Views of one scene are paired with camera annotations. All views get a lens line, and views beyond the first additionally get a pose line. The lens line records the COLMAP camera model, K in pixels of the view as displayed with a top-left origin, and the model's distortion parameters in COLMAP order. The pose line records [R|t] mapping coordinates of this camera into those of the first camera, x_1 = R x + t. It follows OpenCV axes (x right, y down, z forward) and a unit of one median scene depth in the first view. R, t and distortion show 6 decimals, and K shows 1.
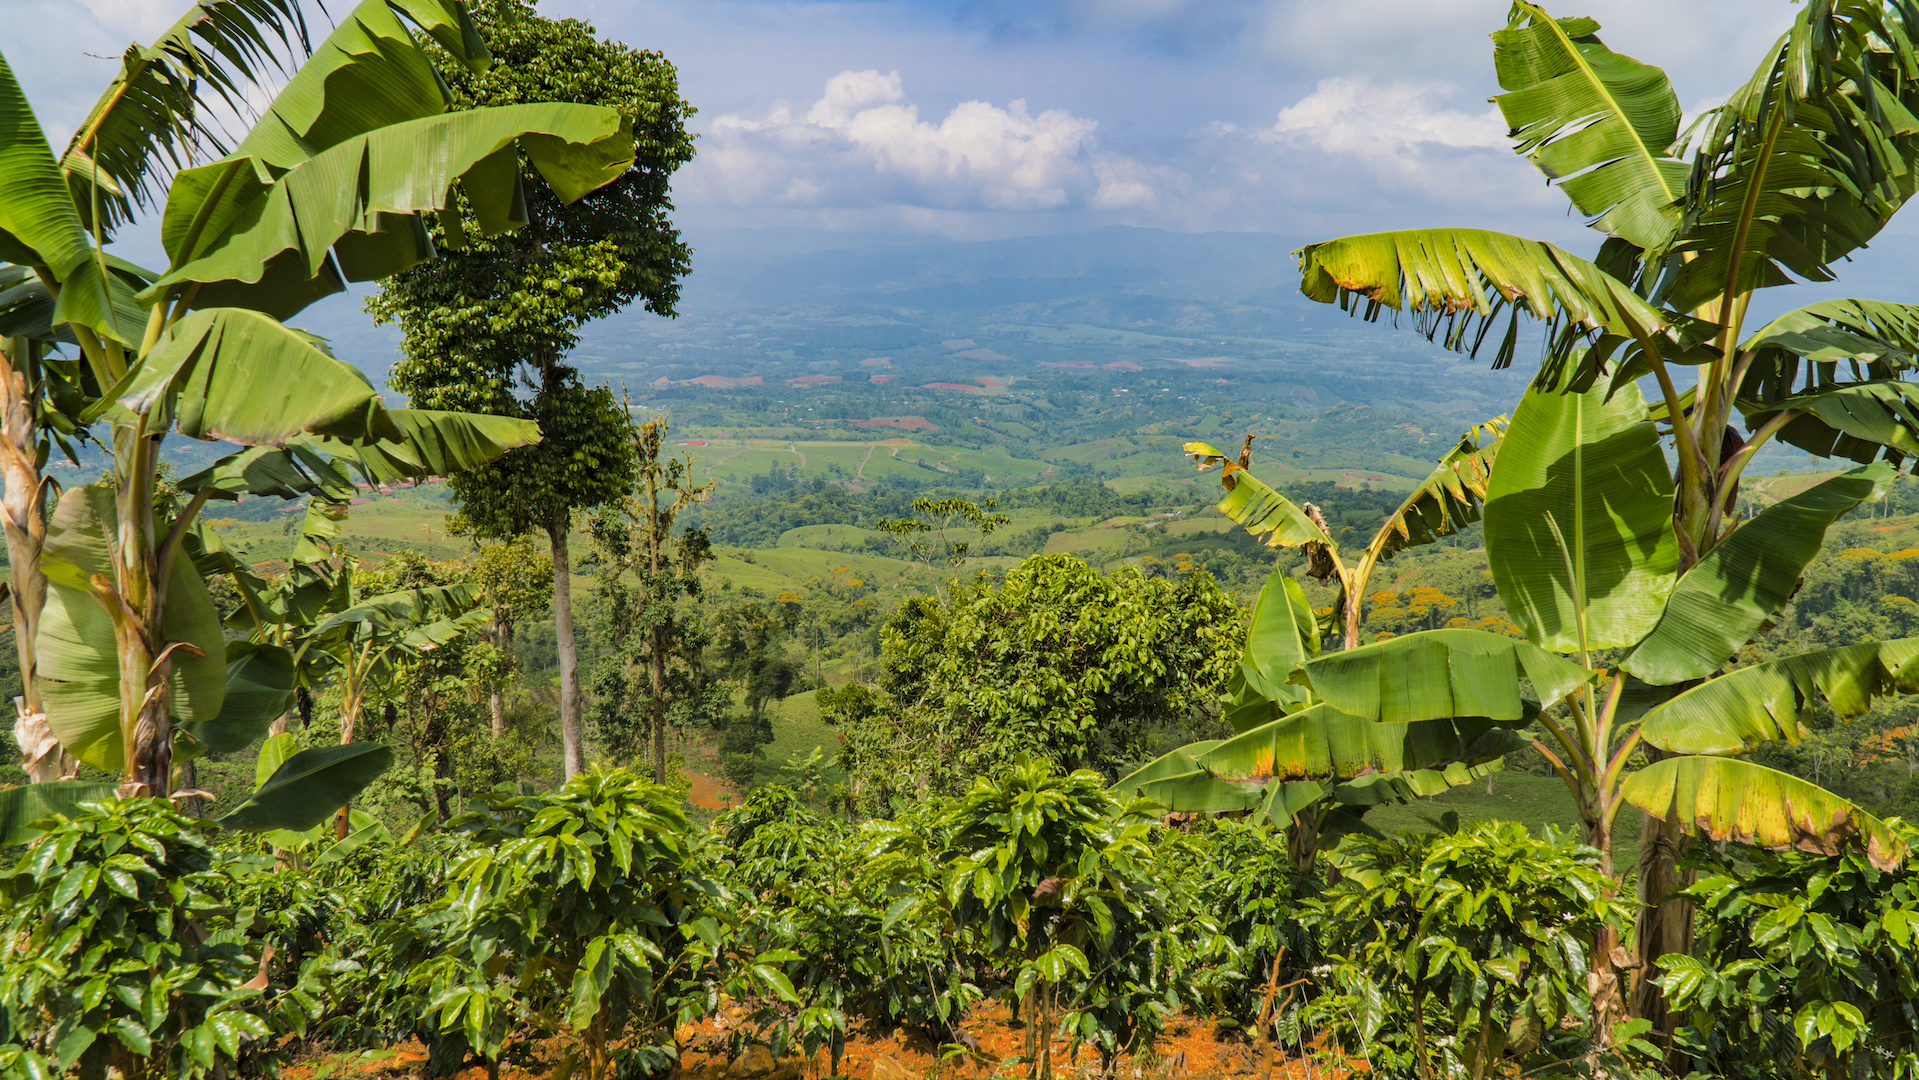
lens RADIAL K [[1552.0, 0, 959.5], [0, 1552.0, 540.0], [0, 0, 1]] dist [0.004134, 0.000093]
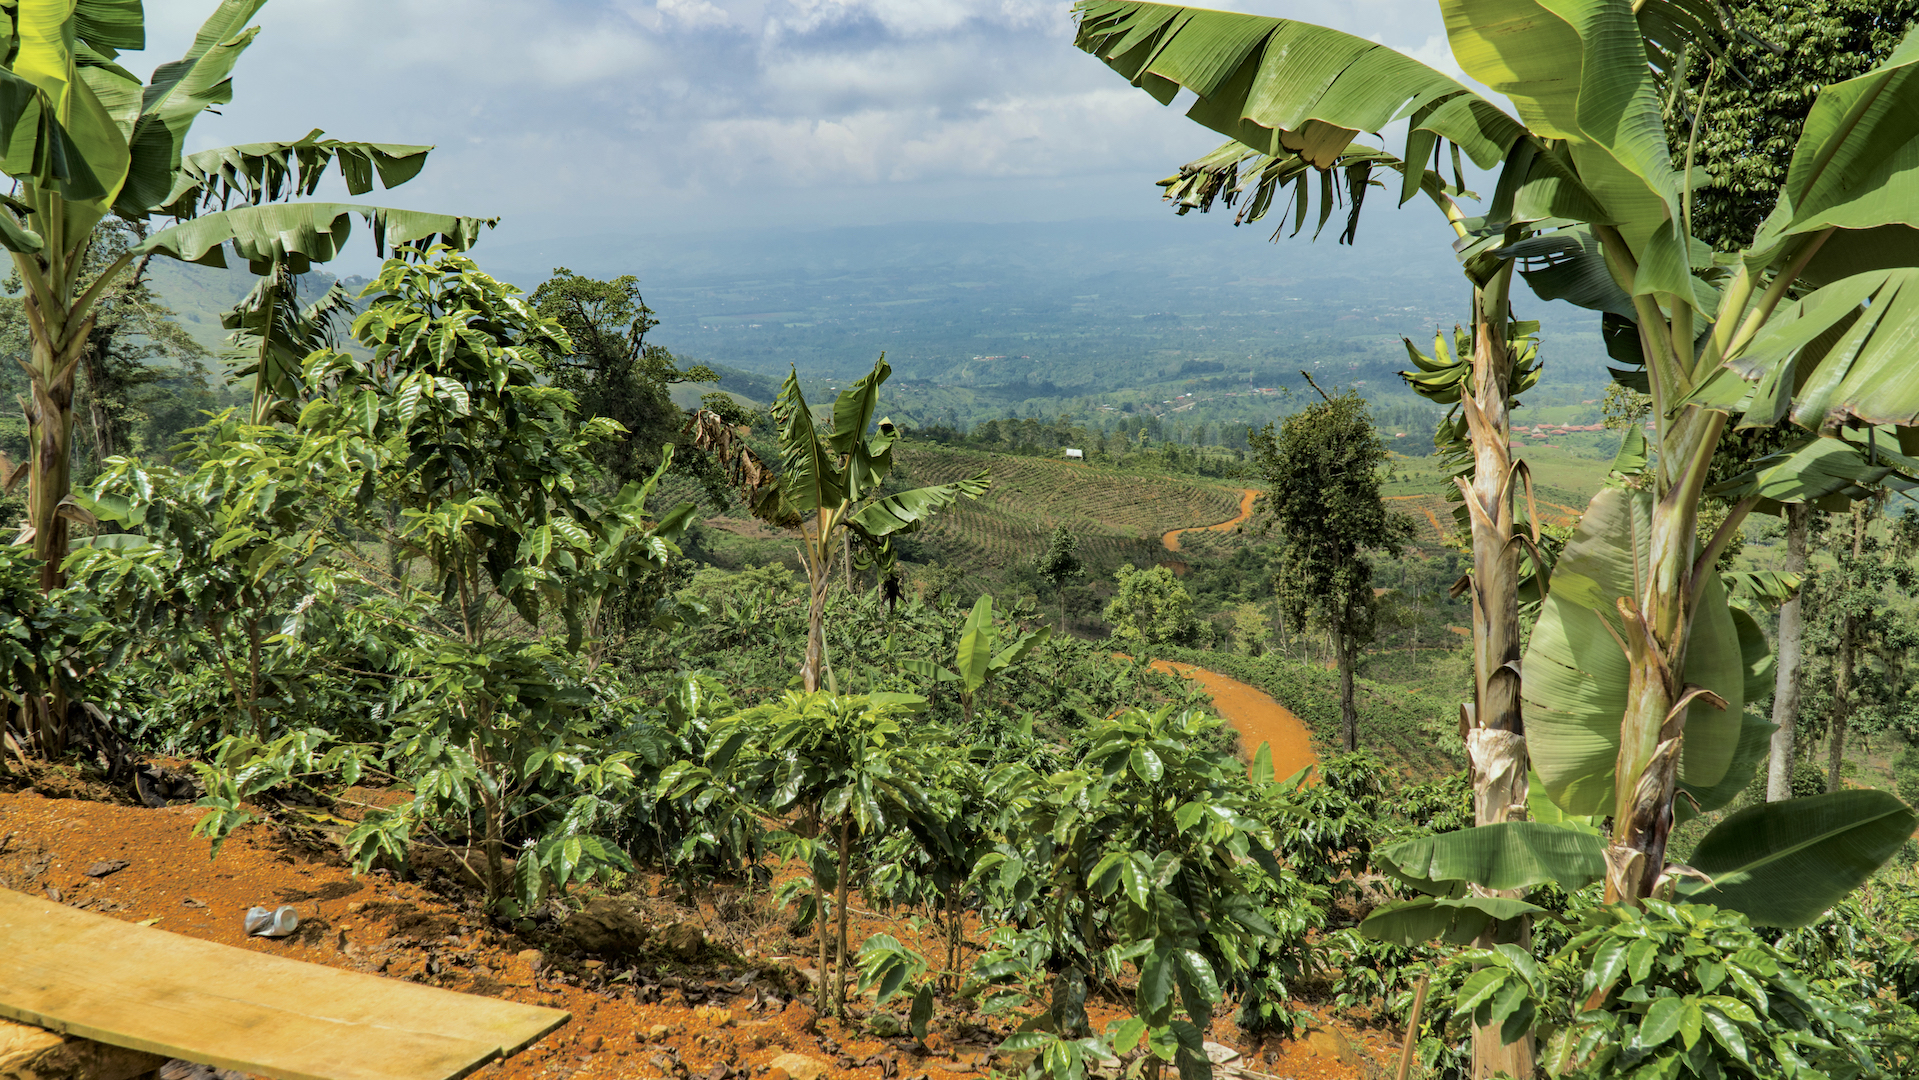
lens RADIAL K [[1552.0, 0, 959.5], [0, 1552.0, 540.0], [0, 0, 1]] dist [0.004134, 0.000093]
pose [[0.755940, 0.117710, -0.643971, -0.265402], [-0.094378, 0.993021, 0.070724, -0.029979], [0.647802, 0.007314, 0.761774, 0.124394]]
